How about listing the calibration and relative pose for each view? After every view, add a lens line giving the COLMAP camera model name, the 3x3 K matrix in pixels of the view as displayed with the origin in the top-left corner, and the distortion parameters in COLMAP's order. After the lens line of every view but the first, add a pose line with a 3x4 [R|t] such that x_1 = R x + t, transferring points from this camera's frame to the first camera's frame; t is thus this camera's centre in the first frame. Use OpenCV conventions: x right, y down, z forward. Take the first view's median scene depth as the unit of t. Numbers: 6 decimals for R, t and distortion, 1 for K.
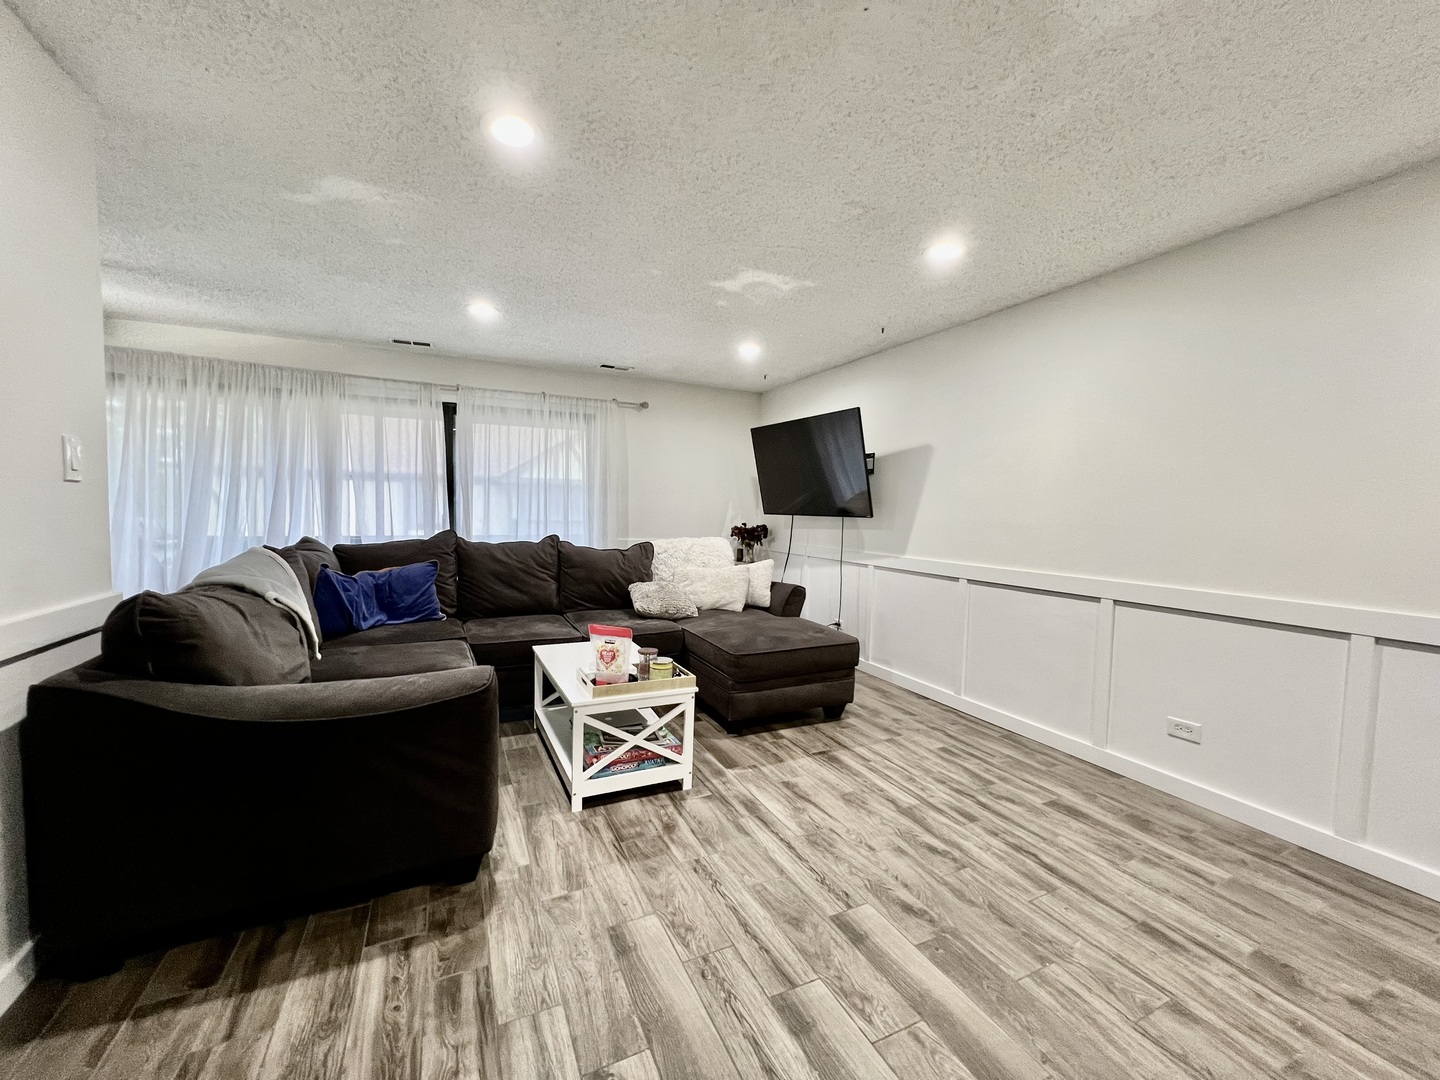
lens RADIAL K [[575.0, 0, 721.7], [0, 575.0, 539.8], [0, 0, 1]] dist [-0.000474, -0.000023]
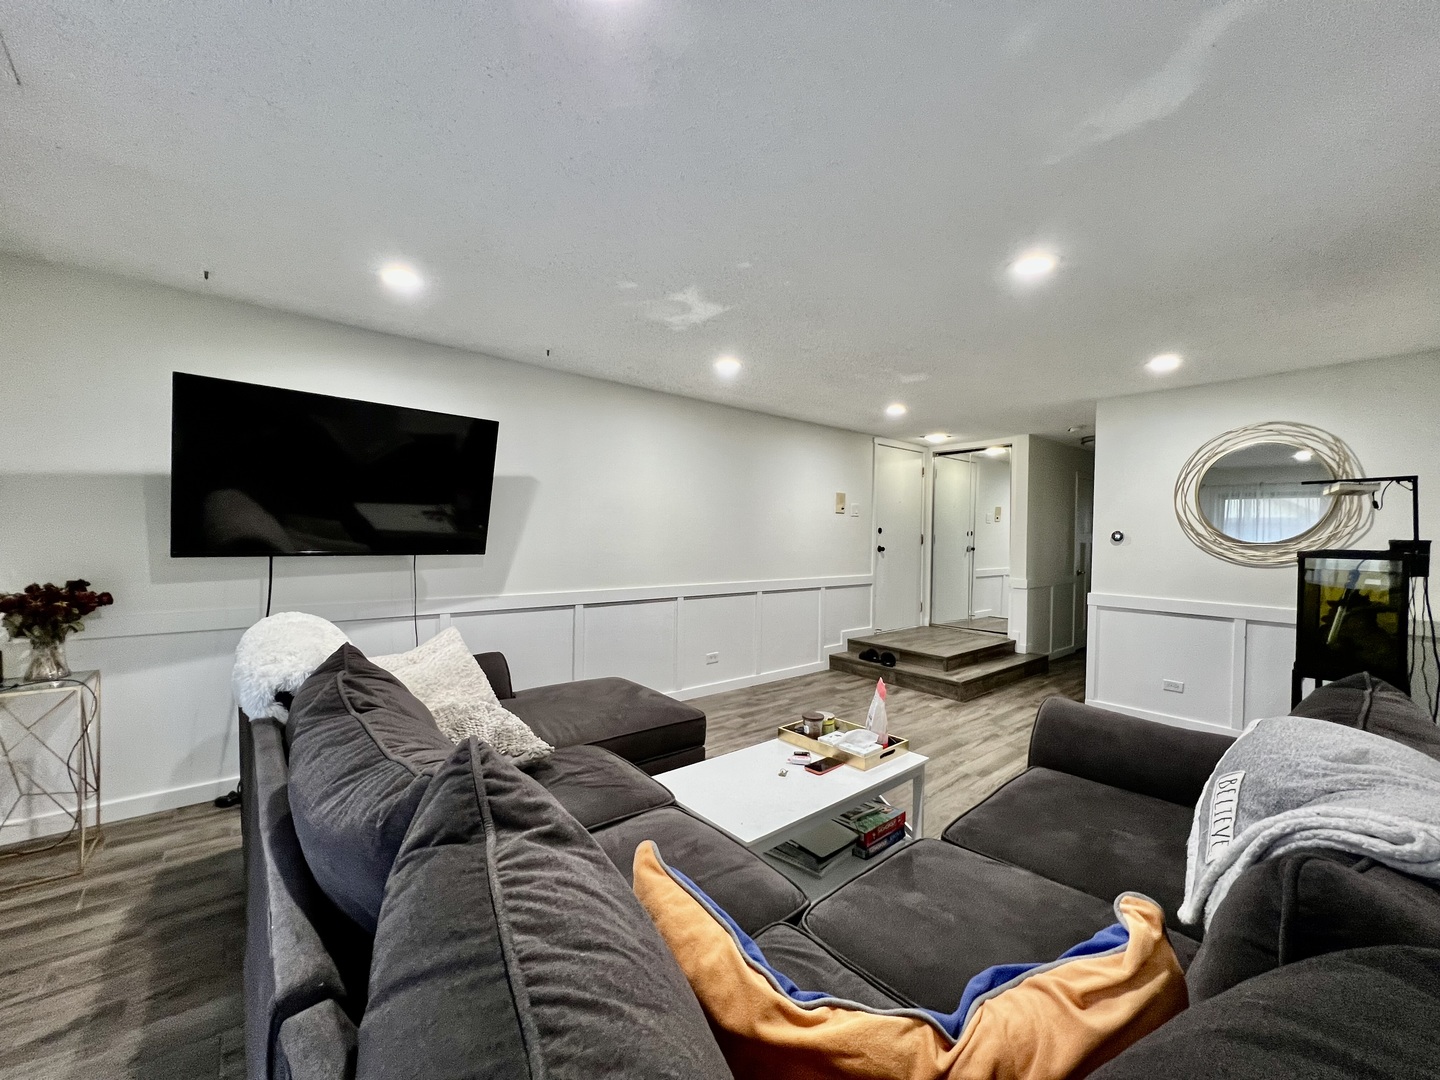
lens RADIAL K [[575.0, 0, 720.7], [0, 575.0, 540.0], [0, 0, 1]] dist [-0.000474, -0.000023]
pose [[-0.246040, -0.036946, 0.968555, -0.983035], [0.026987, 0.998625, 0.044949, -0.136567], [-0.968884, 0.037198, -0.244704, 1.369274]]
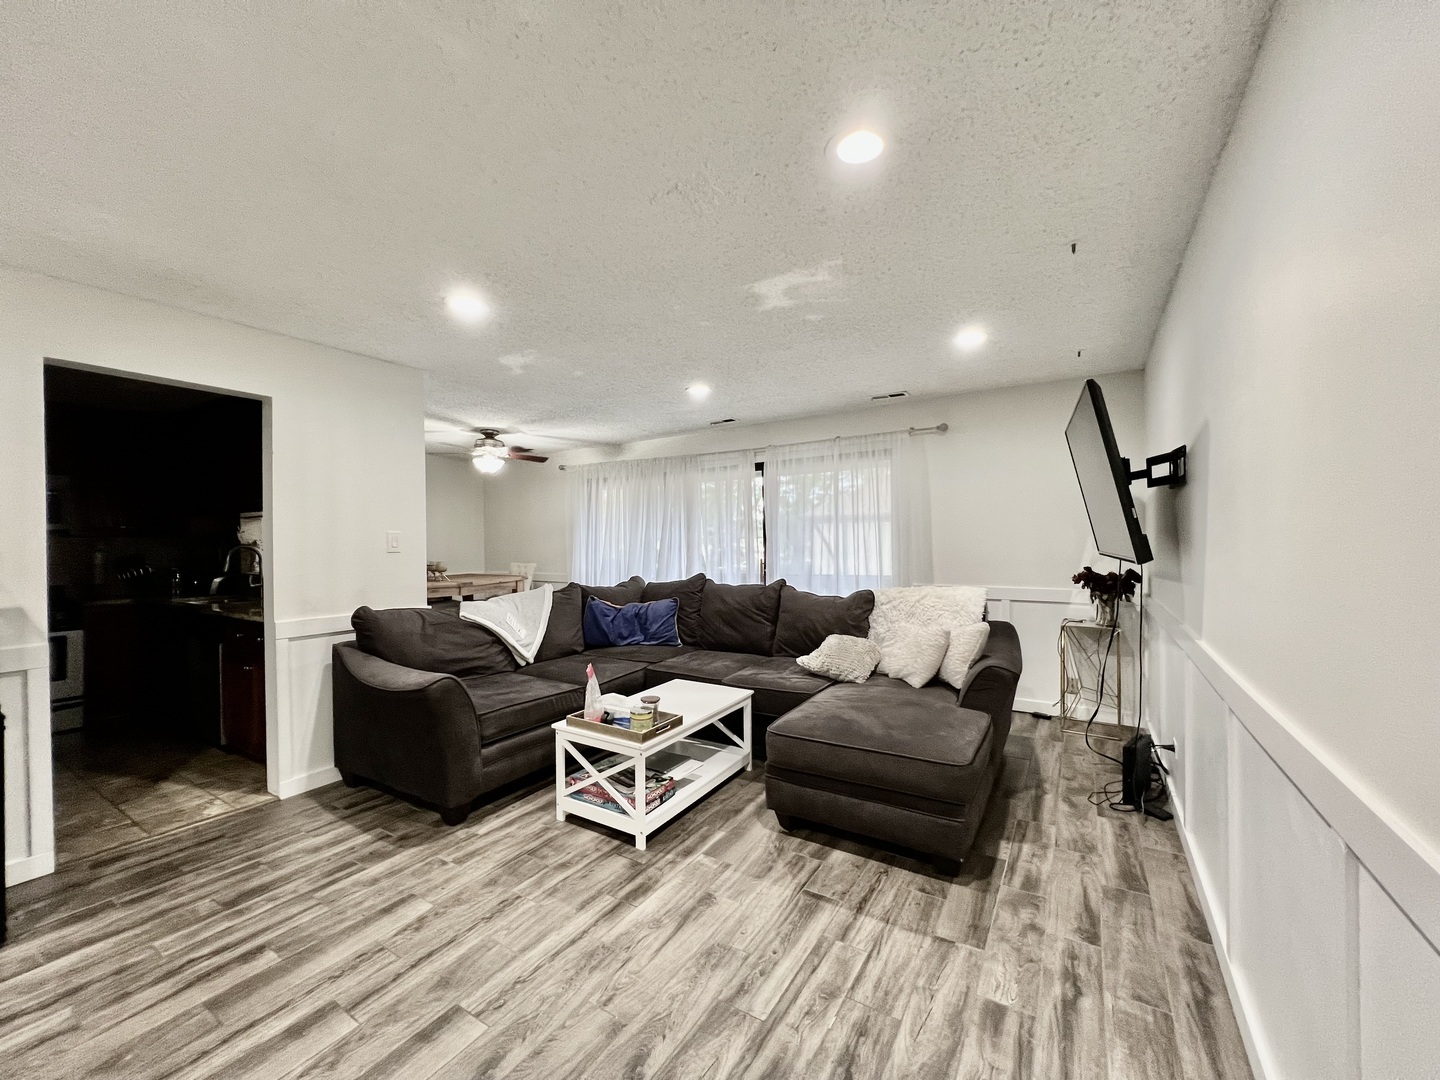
lens RADIAL K [[575.0, 0, 718.6], [0, 575.0, 541.3], [0, 0, 1]] dist [-0.000474, -0.000023]
pose [[0.529295, -0.027809, -0.847982, 0.817885], [-0.018815, 0.998832, -0.044500, -0.044594], [0.848229, 0.039509, 0.528154, 0.555583]]
